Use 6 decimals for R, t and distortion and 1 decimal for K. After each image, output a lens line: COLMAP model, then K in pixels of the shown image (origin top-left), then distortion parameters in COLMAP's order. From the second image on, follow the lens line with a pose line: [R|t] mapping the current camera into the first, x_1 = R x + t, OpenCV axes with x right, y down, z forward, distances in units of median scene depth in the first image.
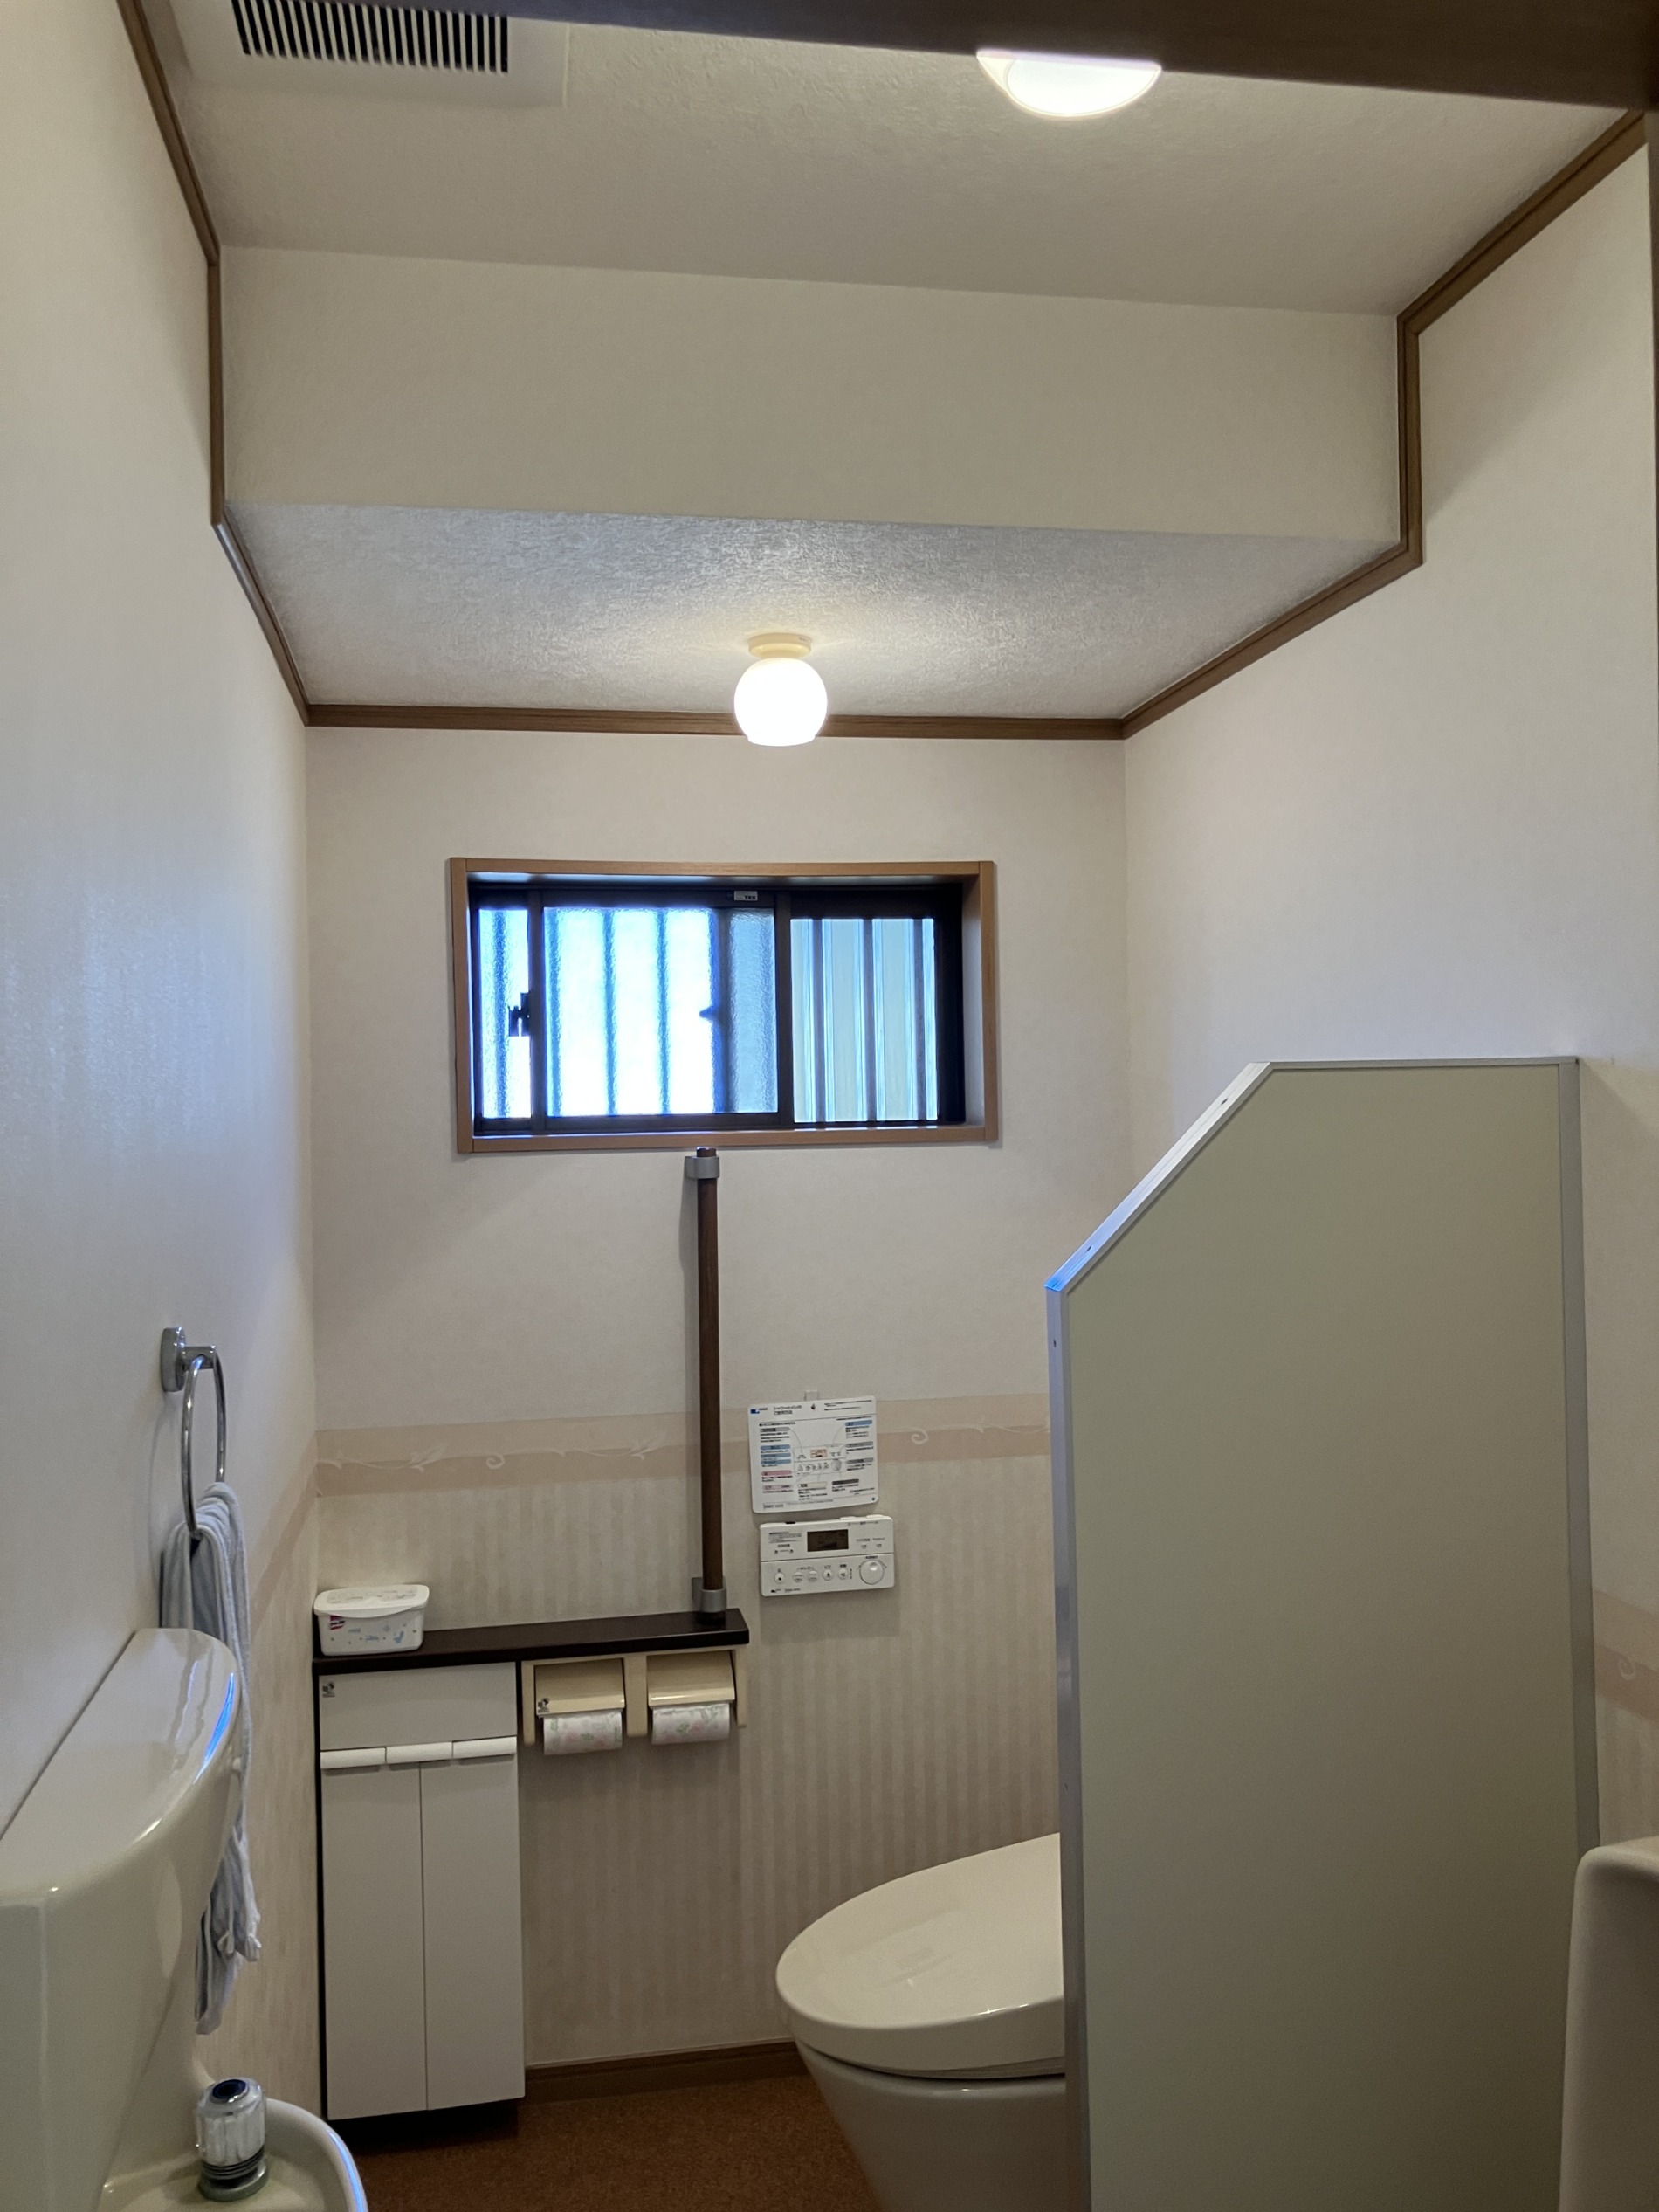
lens RADIAL K [[1803.6, 0, 798.6], [0, 1803.6, 1125.4], [0, 0, 1]] dist [-0.003281, 0.010975]
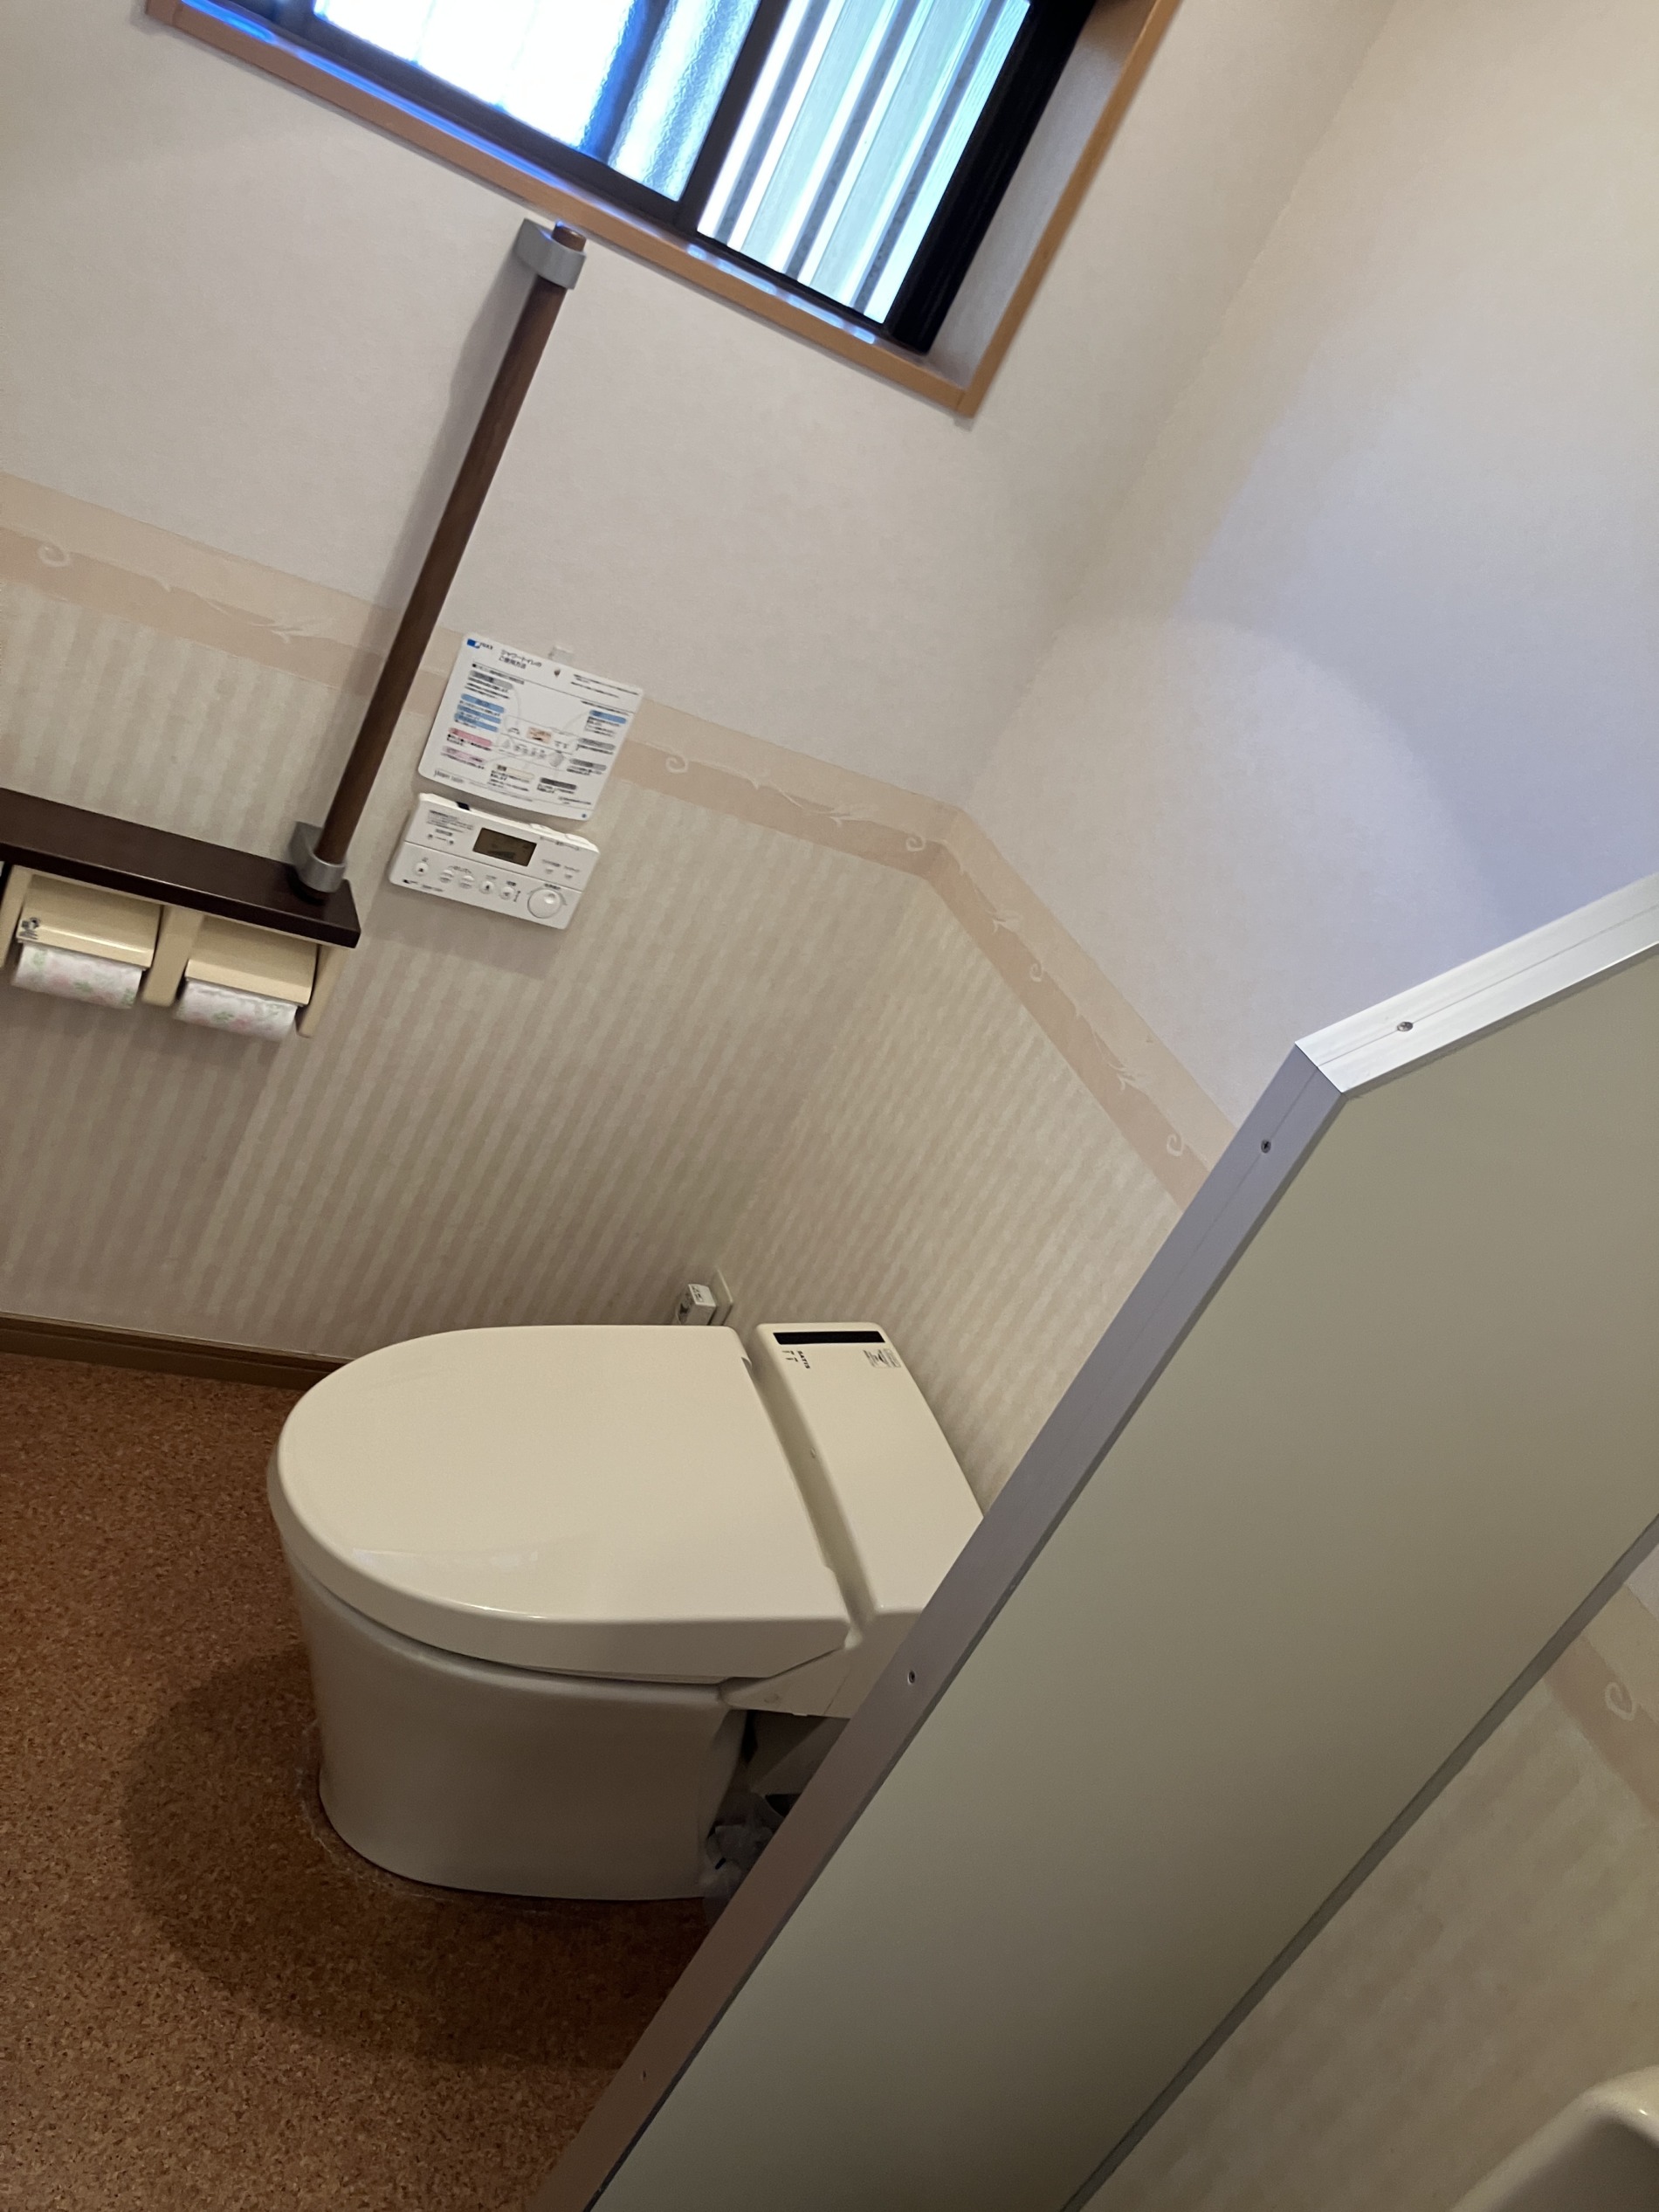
lens RADIAL K [[1803.6, 0, 830.2], [0, 1803.6, 1103.7], [0, 0, 1]] dist [-0.003281, 0.010975]
pose [[0.881828, 0.314030, 0.351803, -0.089402], [-0.442131, 0.810034, 0.385182, -0.019330], [-0.164014, -0.495207, 0.853153, 0.321297]]
